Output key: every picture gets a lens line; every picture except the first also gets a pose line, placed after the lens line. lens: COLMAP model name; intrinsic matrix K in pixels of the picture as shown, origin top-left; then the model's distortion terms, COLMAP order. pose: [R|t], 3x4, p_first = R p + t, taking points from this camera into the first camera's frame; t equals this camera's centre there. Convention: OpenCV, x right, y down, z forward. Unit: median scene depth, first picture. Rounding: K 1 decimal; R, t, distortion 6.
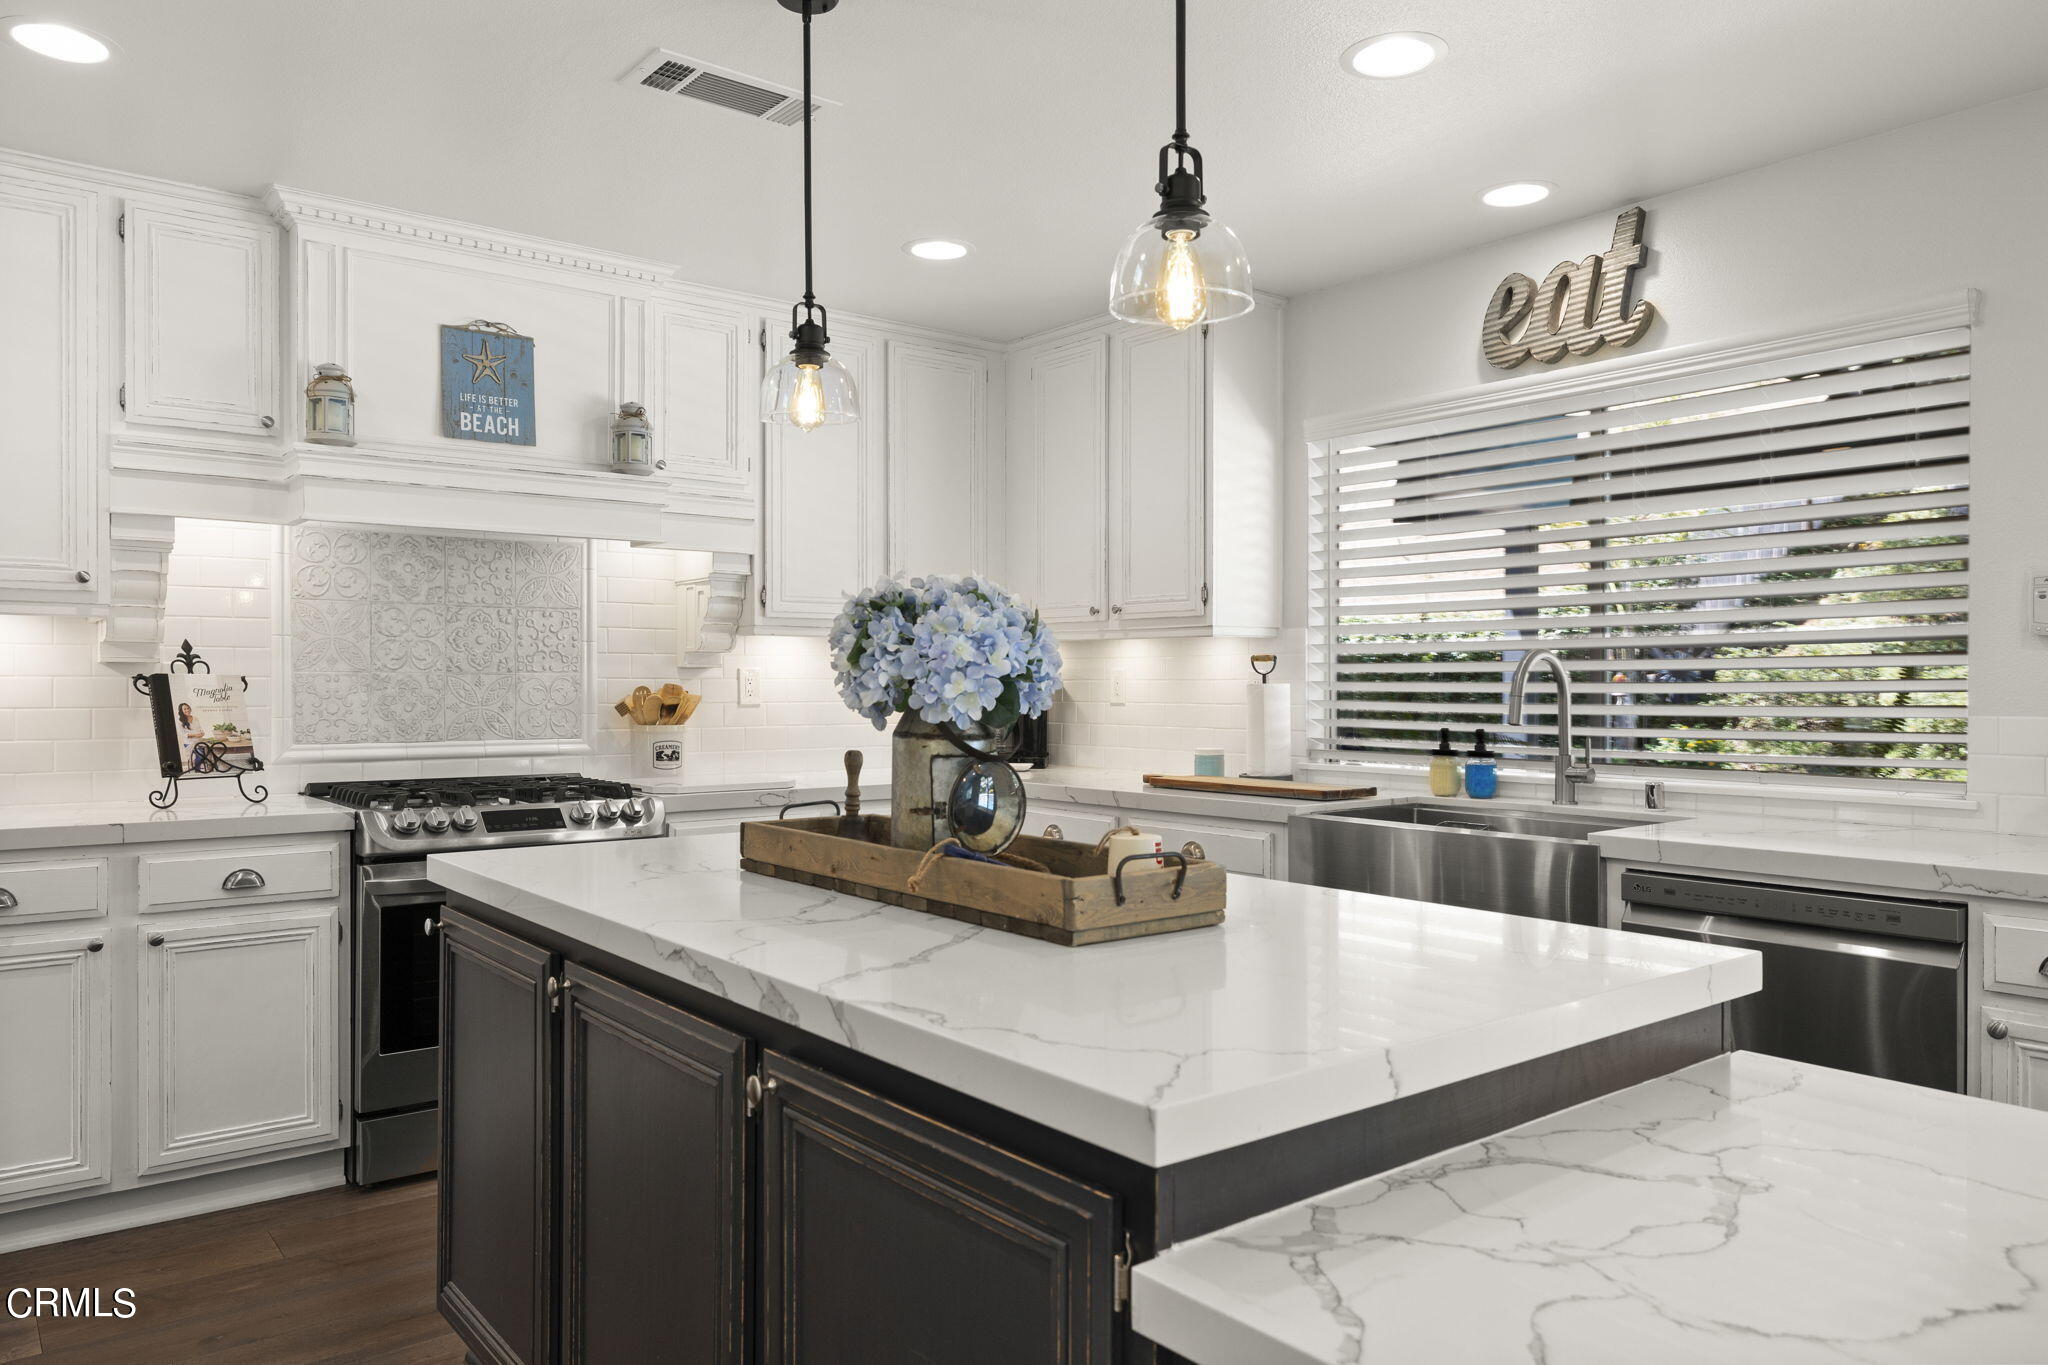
lens RADIAL K [[1397.9, 0, 1047.2], [0, 1397.9, 689.2], [0, 0, 1]] dist [0.004878, -0.001608]
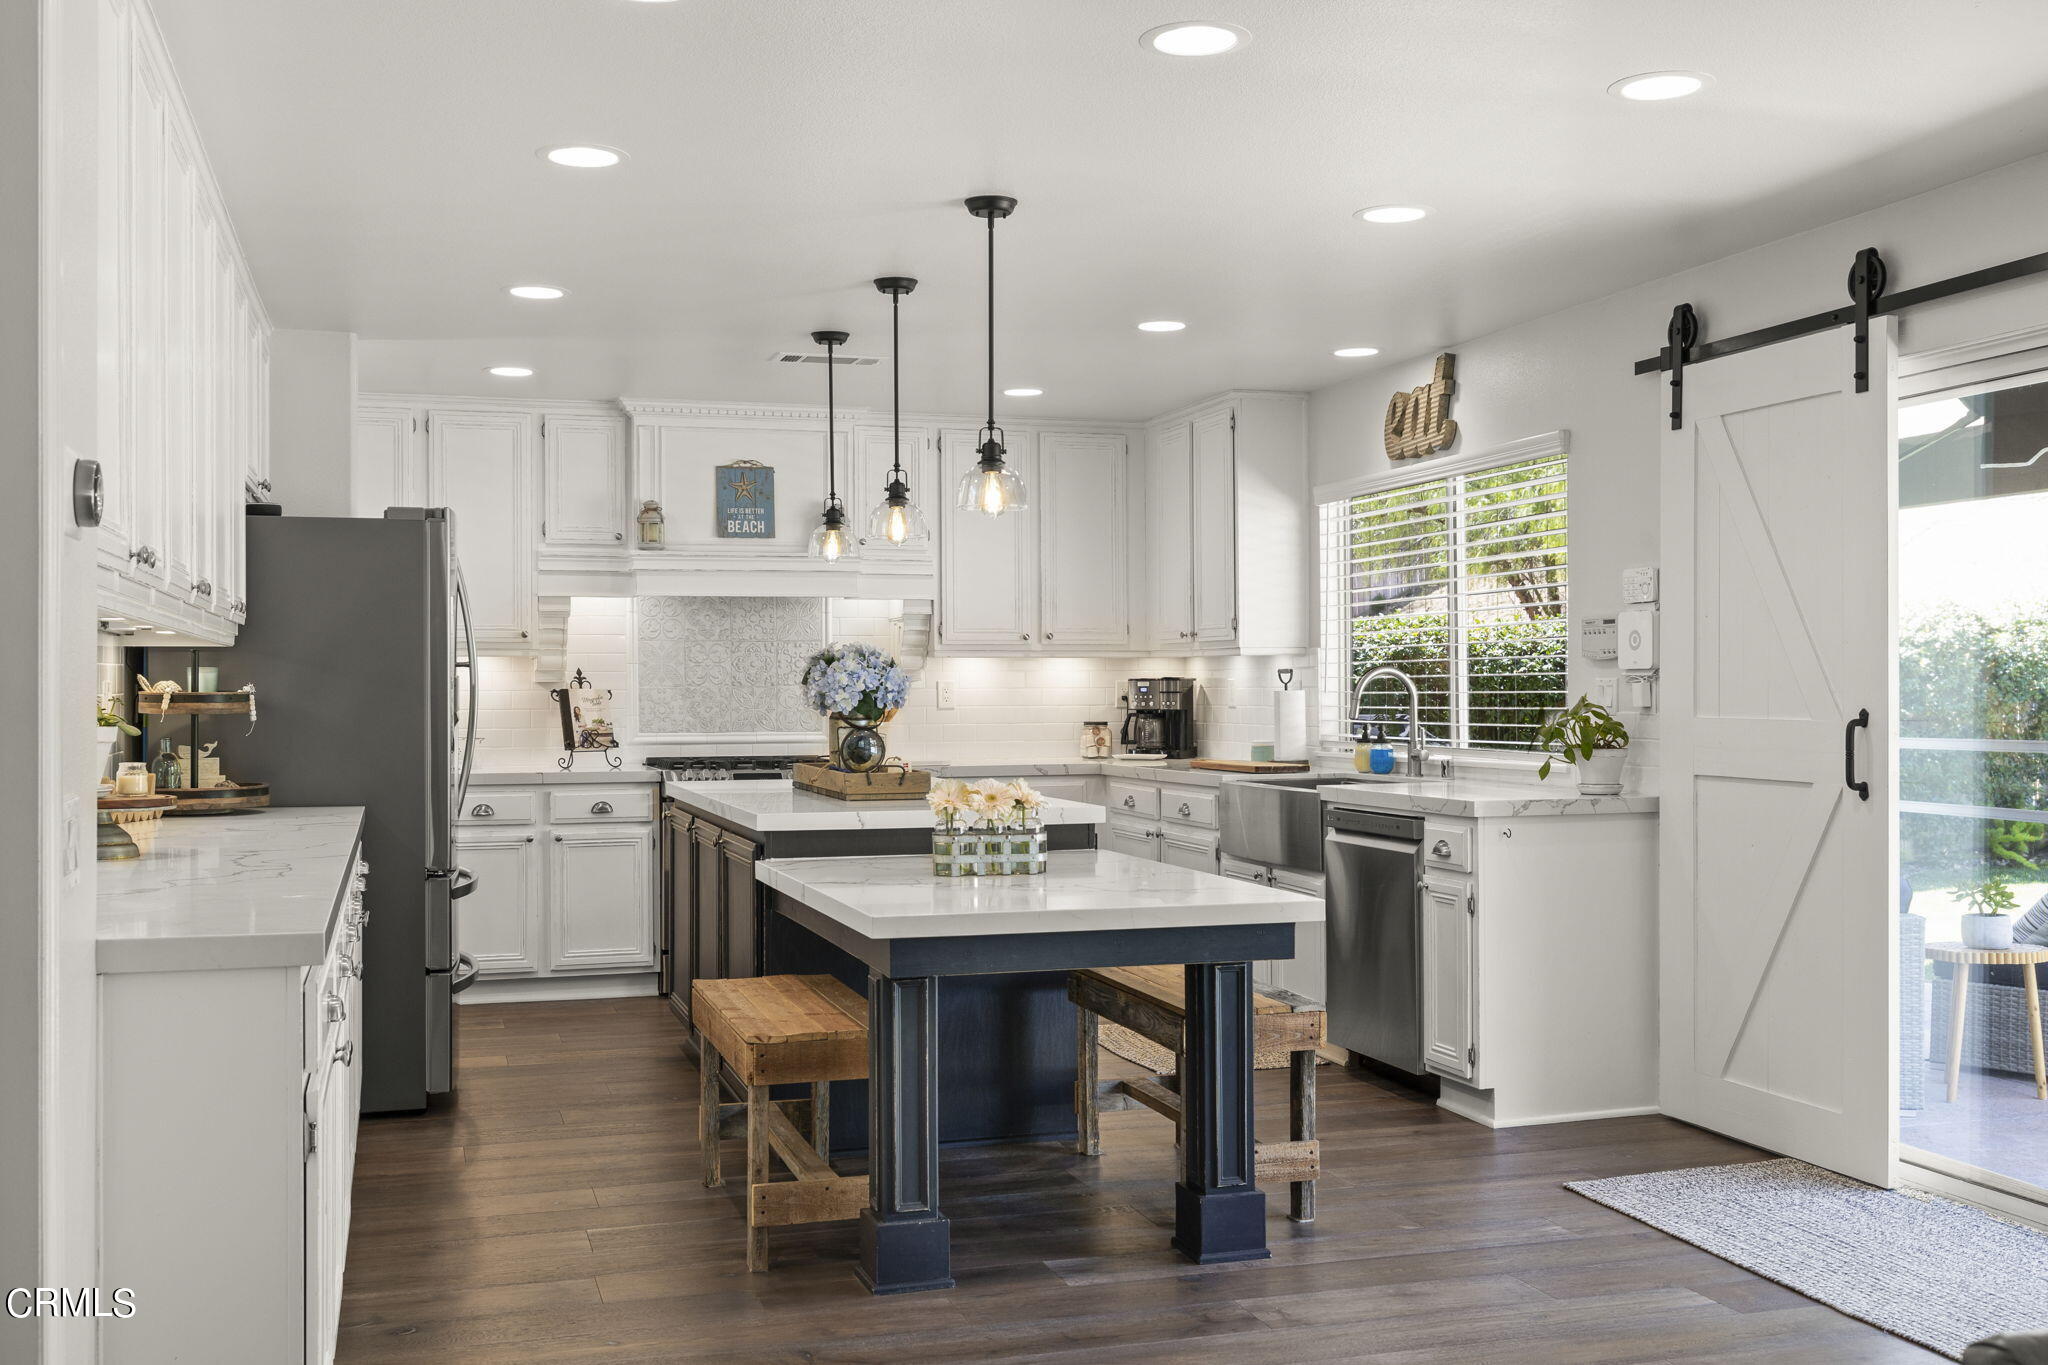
lens RADIAL K [[2003.7, 0, 1024.0], [0, 2003.7, 682.5], [0, 0, 1]] dist [-0.009372, -0.000365]
pose [[0.929428, -0.006828, -0.368940, 0.767608], [0.004654, 0.999966, -0.006782, 0.000052], [0.368974, 0.004587, 0.929428, -1.032464]]
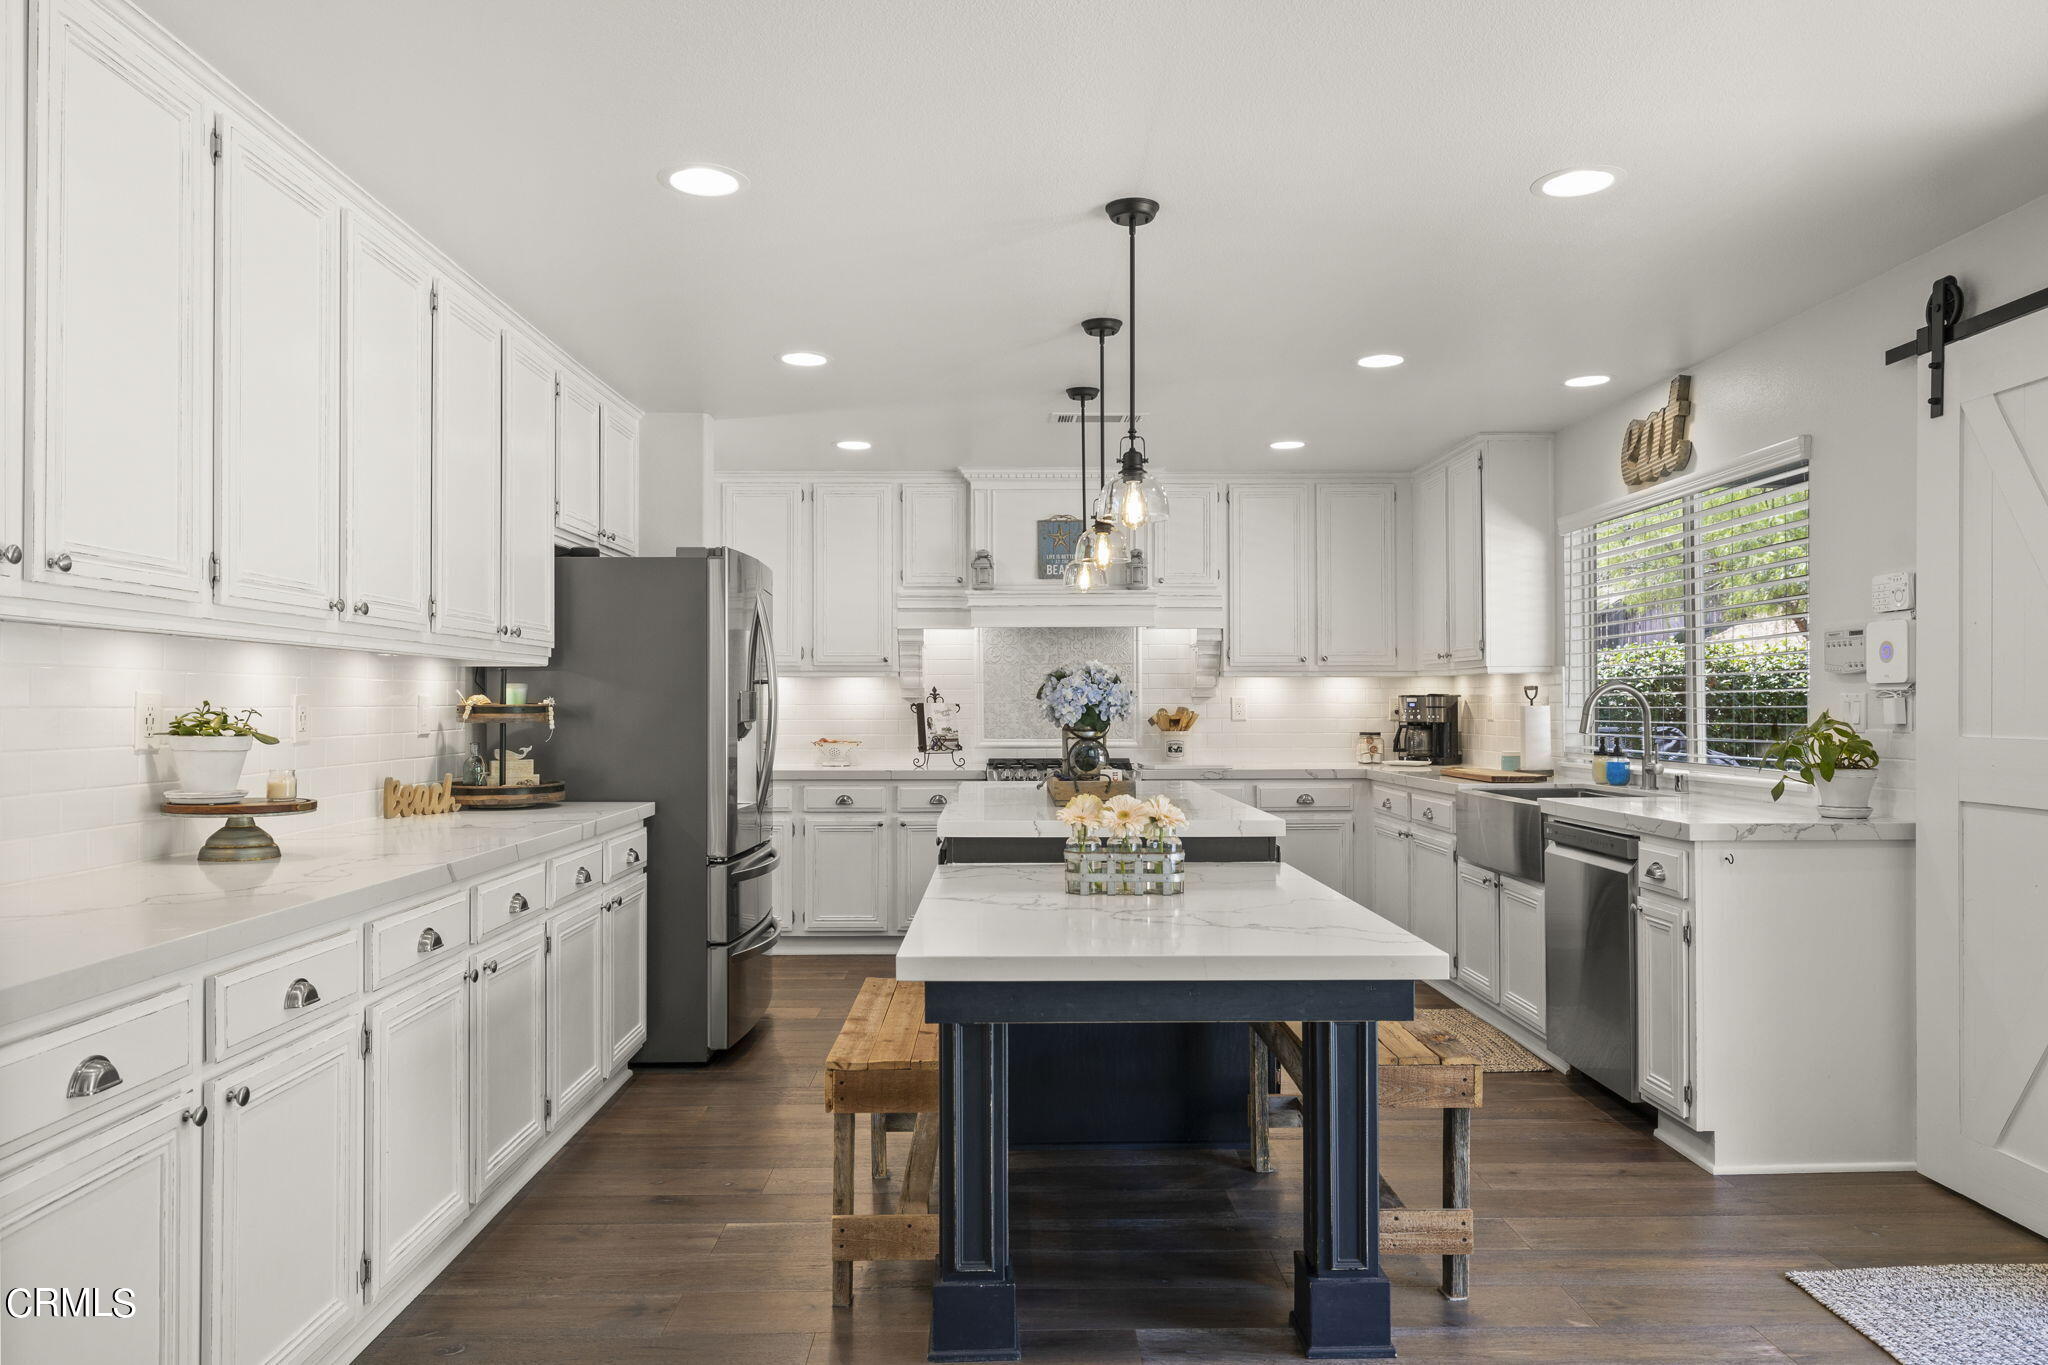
lens RADIAL K [[1361.0, 0, 1021.3], [0, 1361.0, 693.3], [0, 0, 1]] dist [-0.001963, -0.001770]
pose [[0.788218, -0.008664, -0.615336, 0.743879], [0.001230, 0.999921, -0.012504, -0.000018], [0.615396, 0.009099, 0.788166, -0.517502]]
